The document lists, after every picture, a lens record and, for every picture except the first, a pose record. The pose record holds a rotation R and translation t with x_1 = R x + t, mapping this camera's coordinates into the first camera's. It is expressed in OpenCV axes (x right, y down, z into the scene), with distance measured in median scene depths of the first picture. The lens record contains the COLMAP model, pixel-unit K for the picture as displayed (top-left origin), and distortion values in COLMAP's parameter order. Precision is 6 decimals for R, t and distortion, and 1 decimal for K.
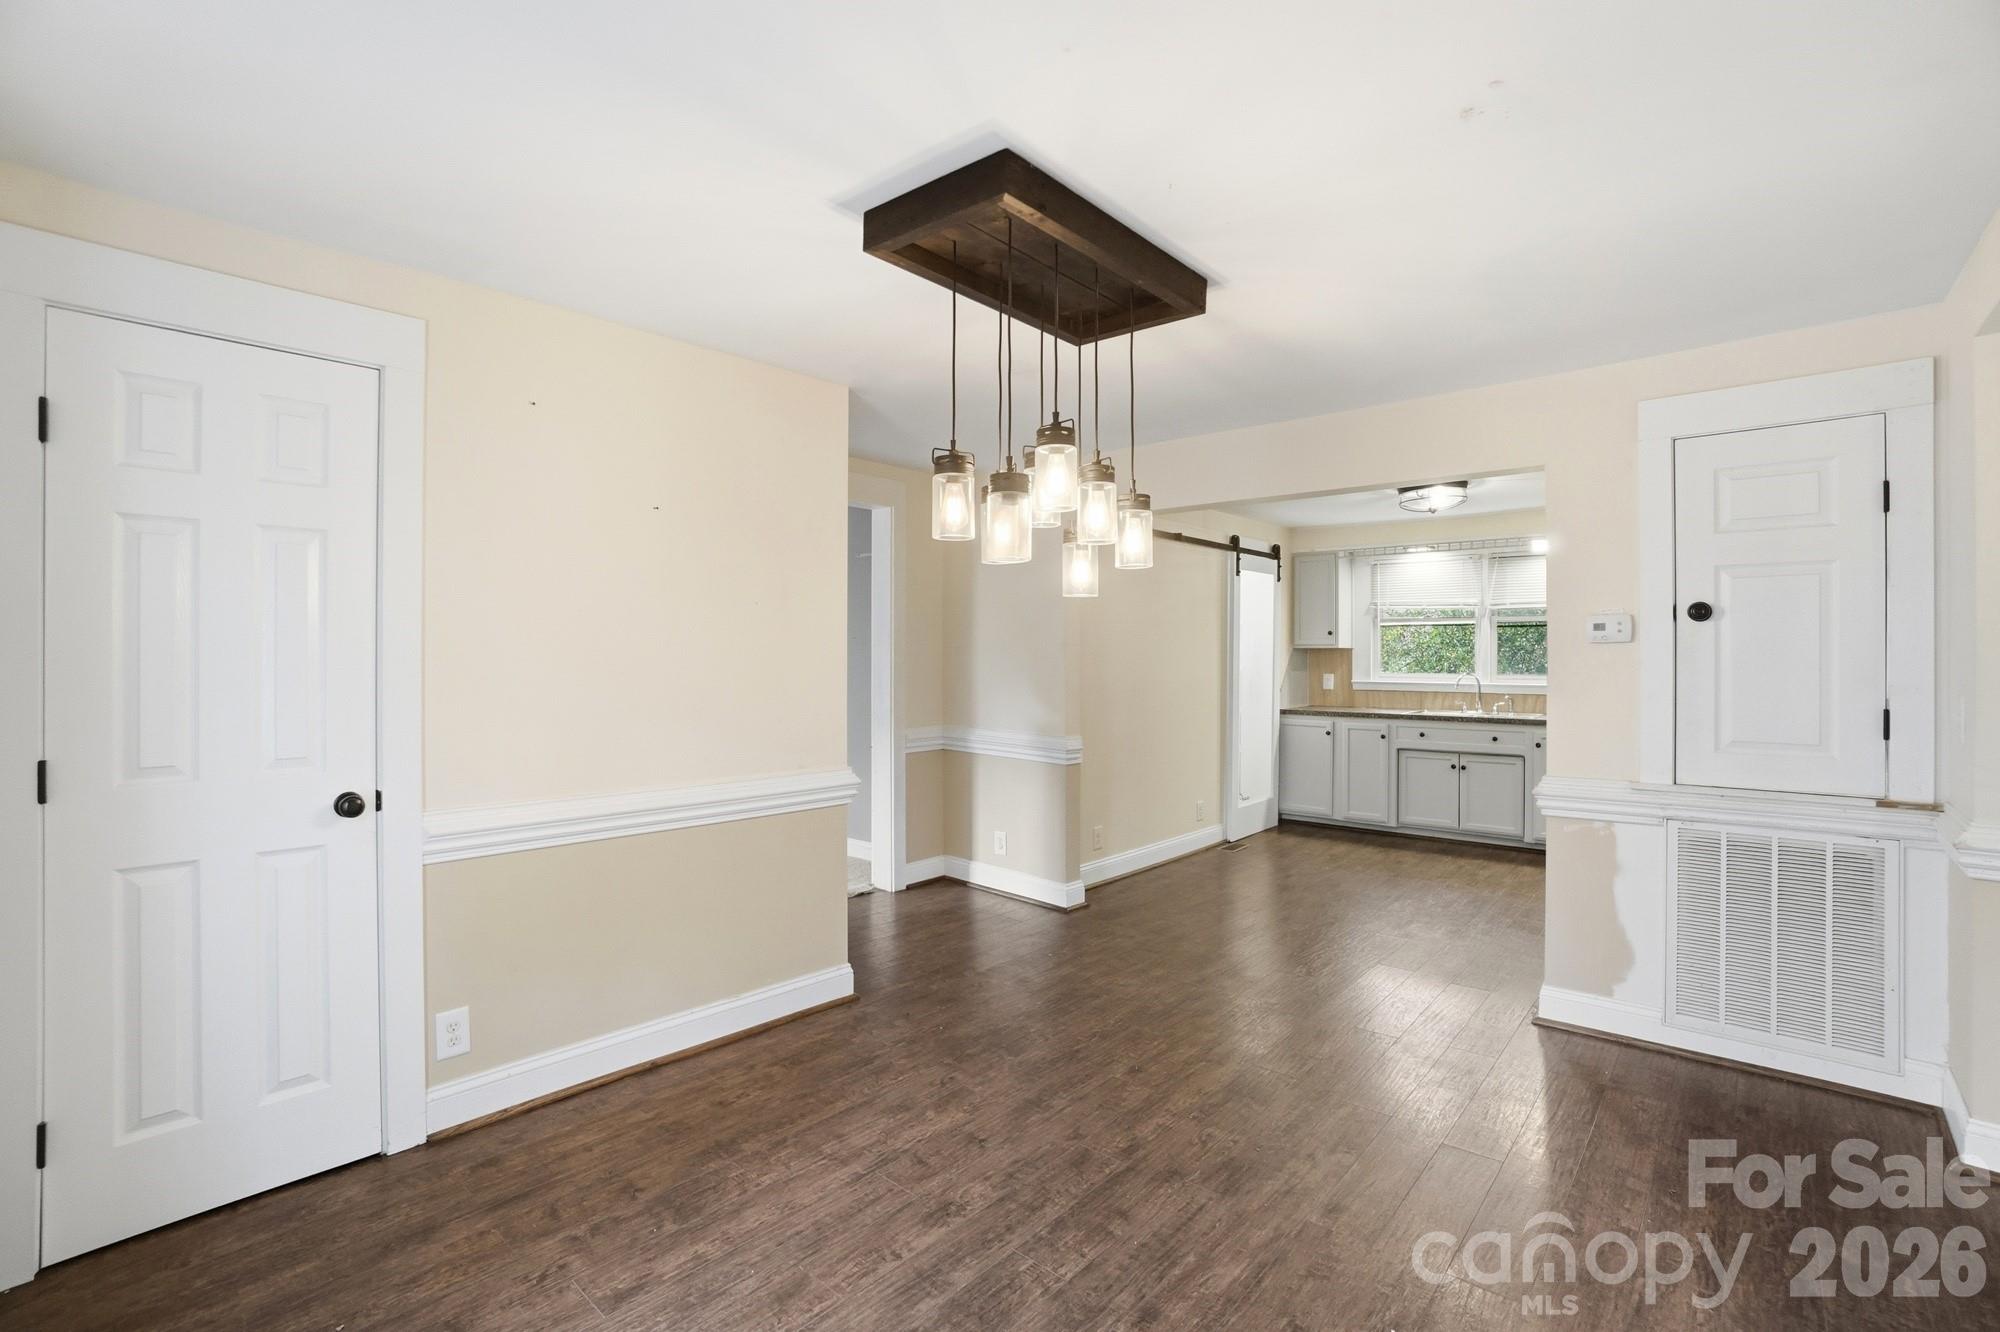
lens RADIAL K [[919.8, 0, 989.0], [0, 919.8, 657.5], [0, 0, 1]] dist [-0.051790, 0.015953]
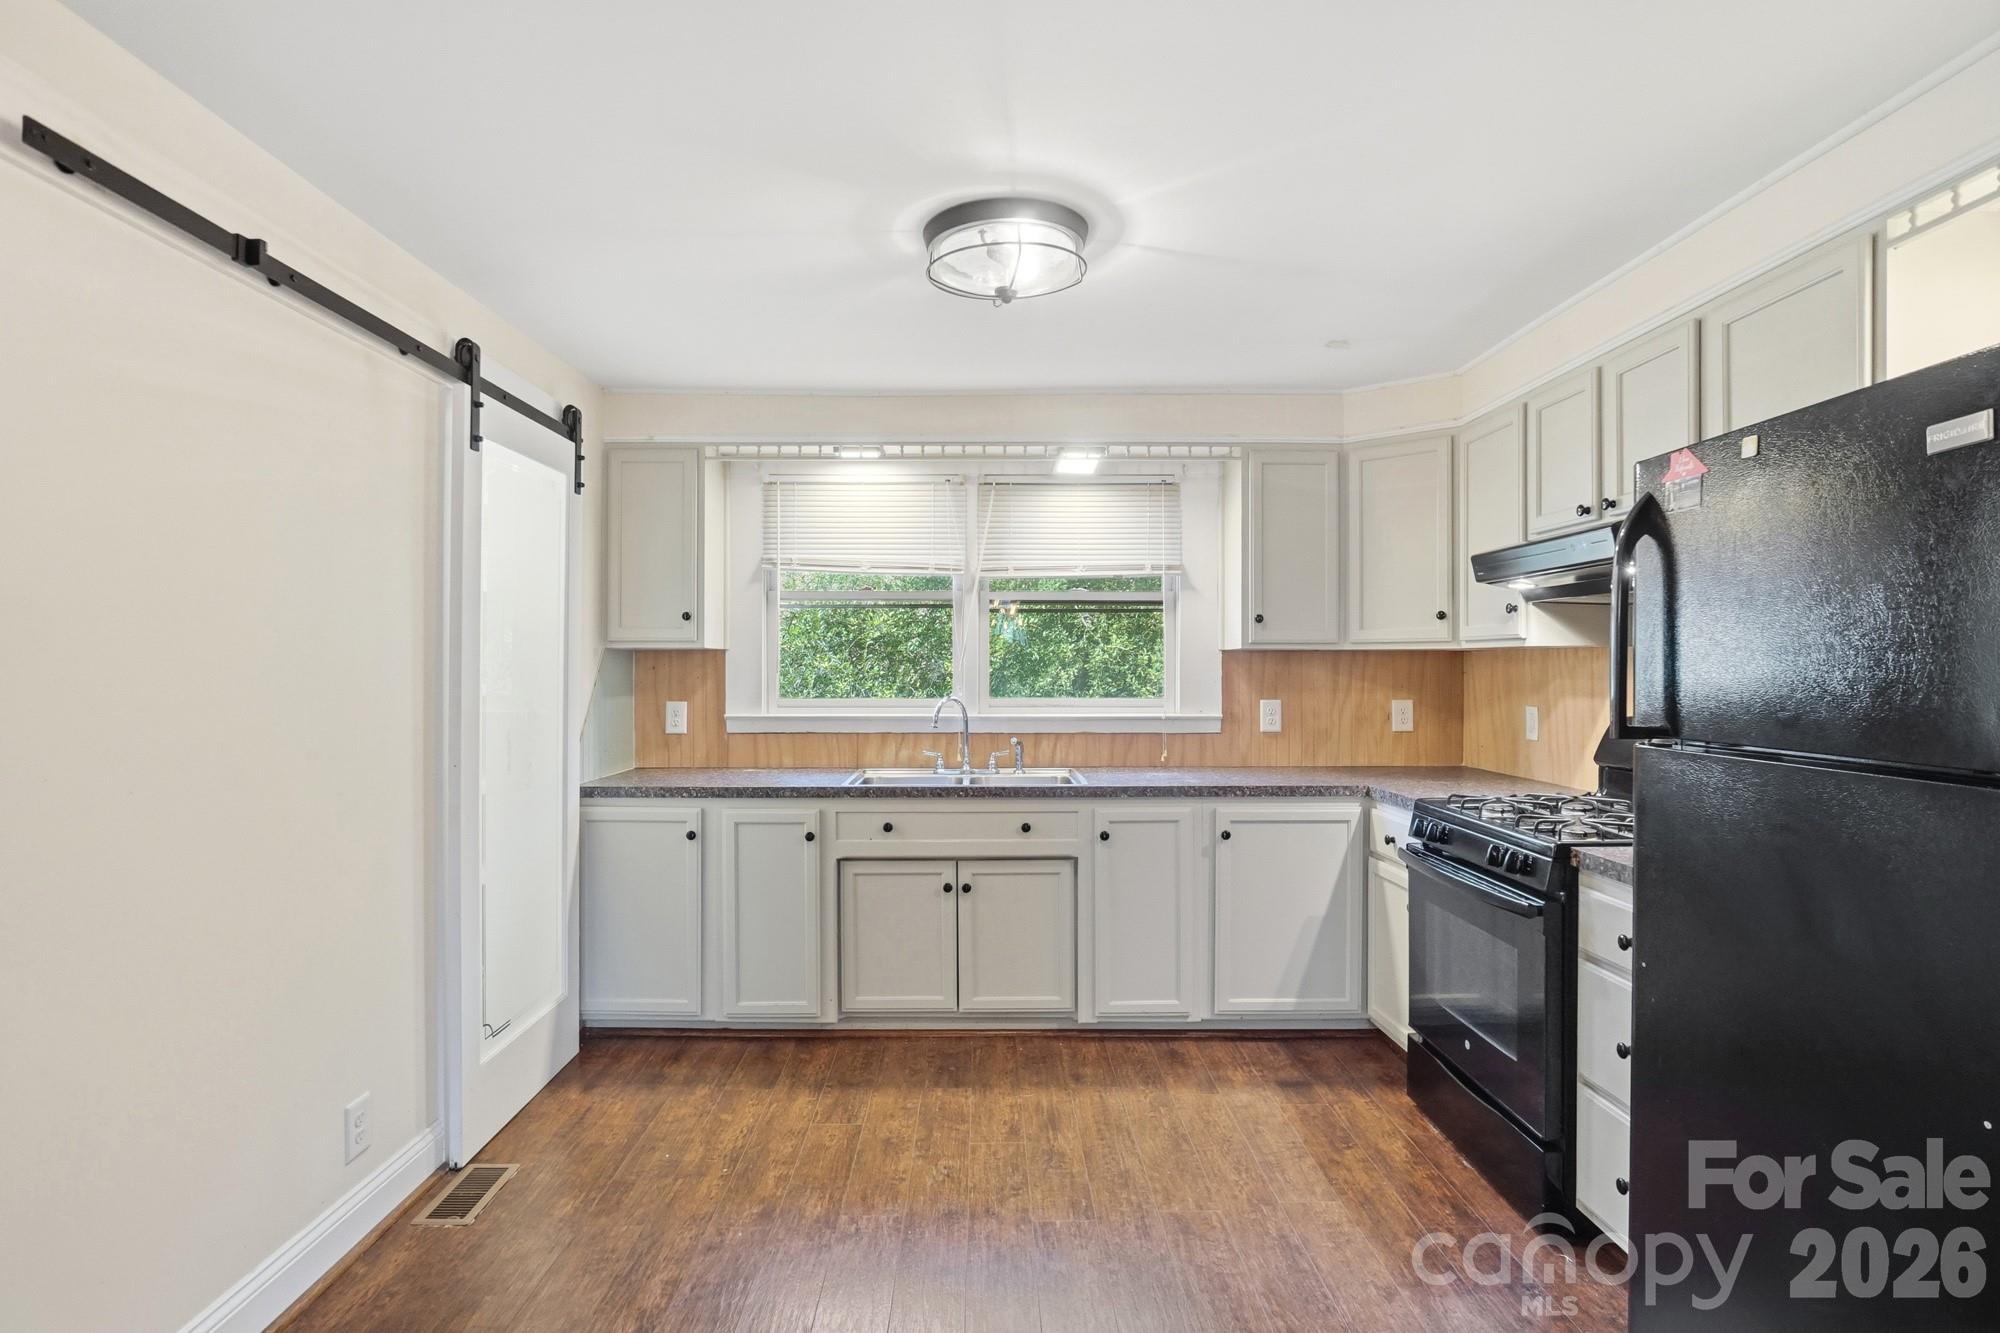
lens RADIAL K [[1039.7, 0, 999.2], [0, 1039.7, 661.9], [0, 0, 1]] dist [-0.033211, 0.000164]
pose [[0.746147, 0.000433, 0.665781, 0.149114], [0.003656, 0.999982, -0.004748, -0.000266], [-0.665771, 0.005977, 0.746132, 0.534900]]
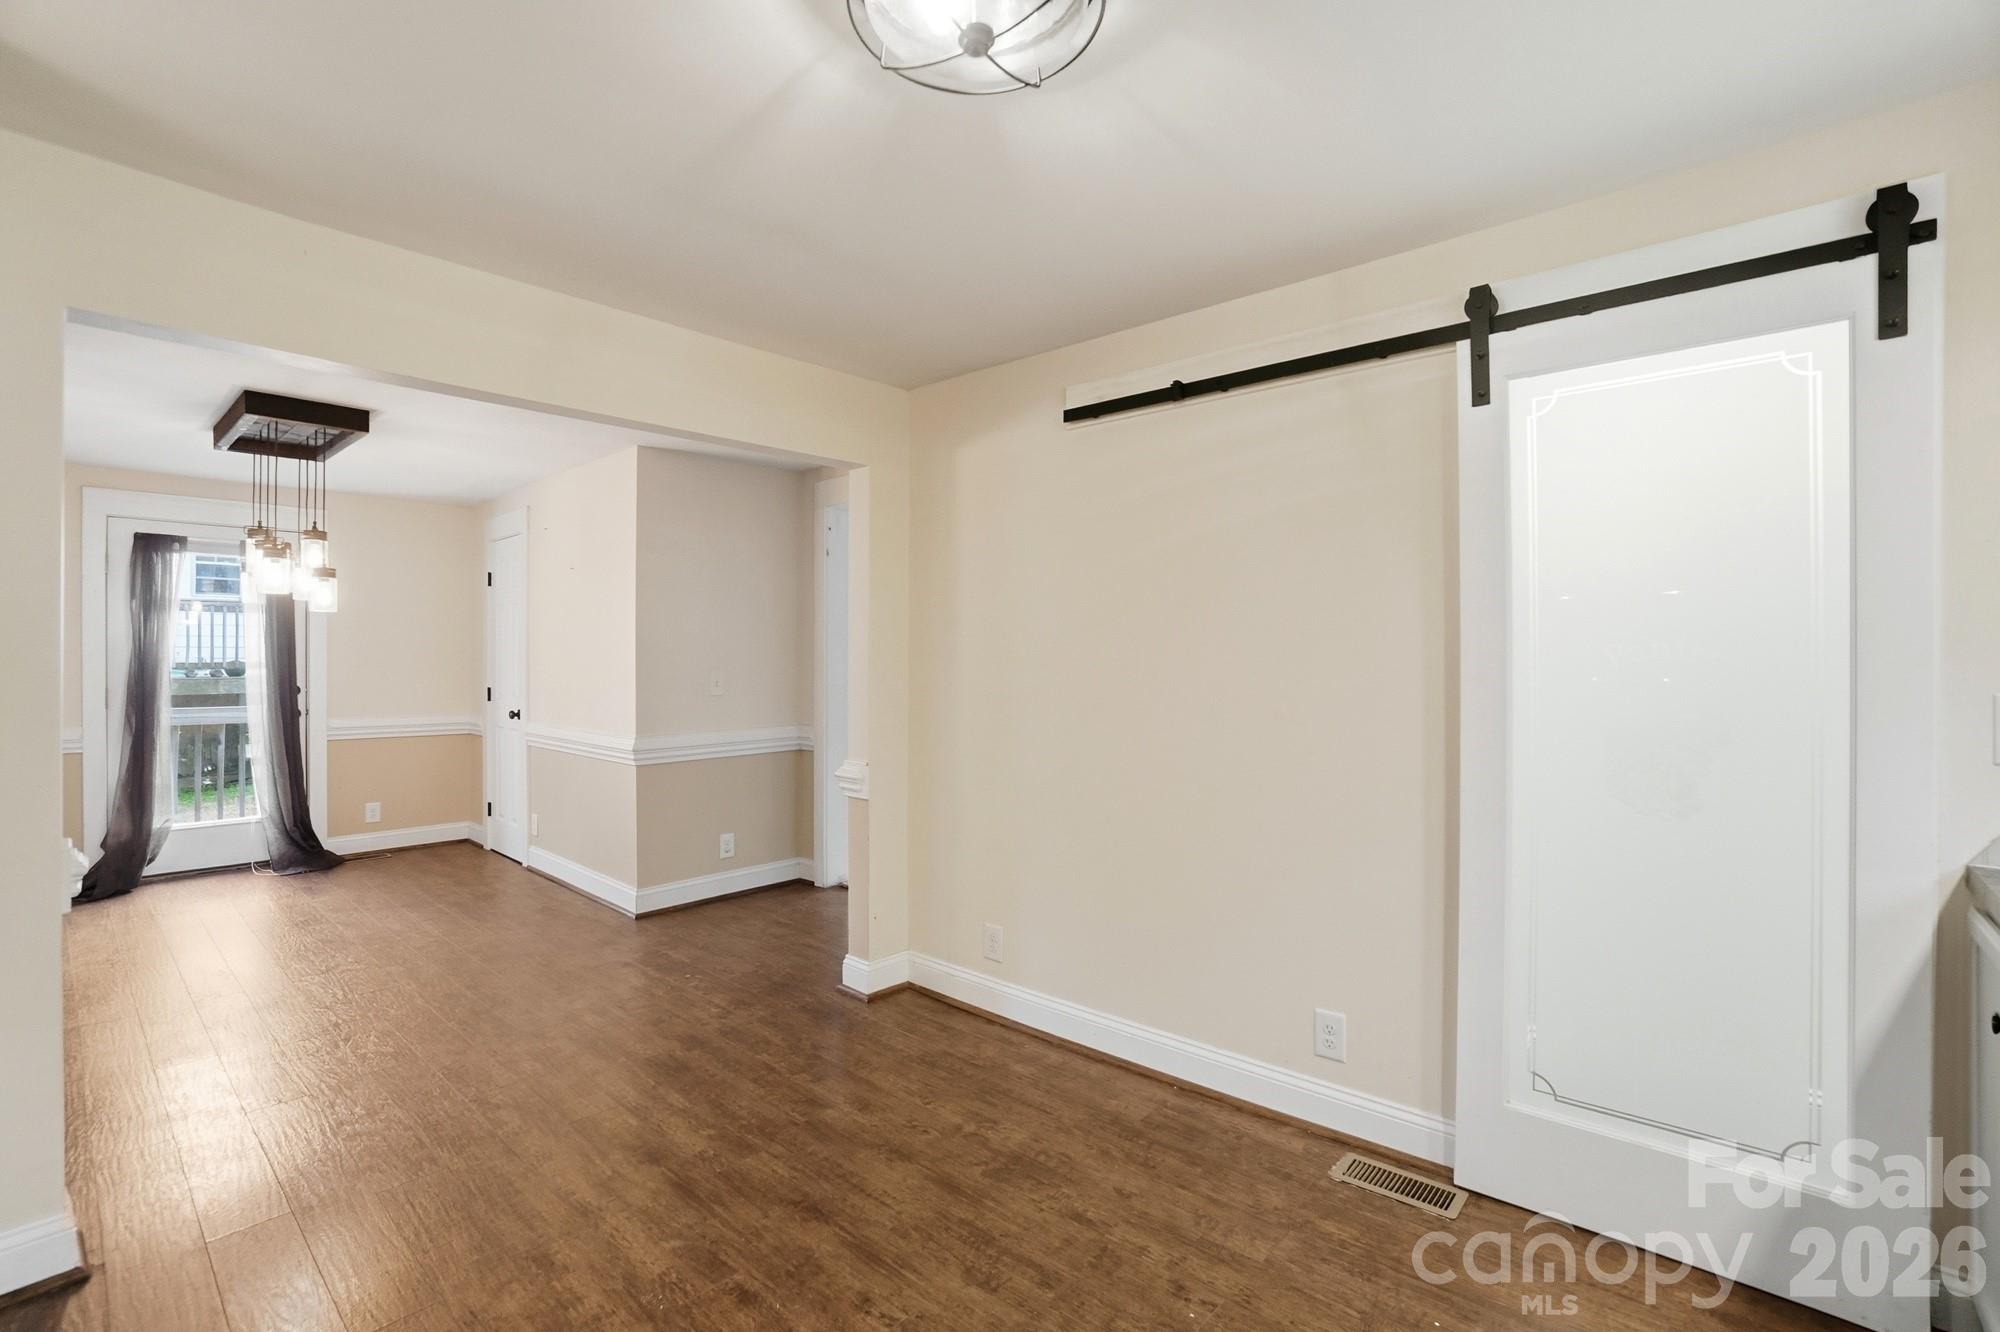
lens RADIAL K [[919.8, 0, 989.0], [0, 919.8, 657.5], [0, 0, 1]] dist [-0.051790, 0.015953]
pose [[-0.035383, -0.005116, -0.999361, 0.593998], [-0.004038, 0.999979, -0.004977, 0.004853], [0.999366, 0.003859, -0.035403, 0.815816]]
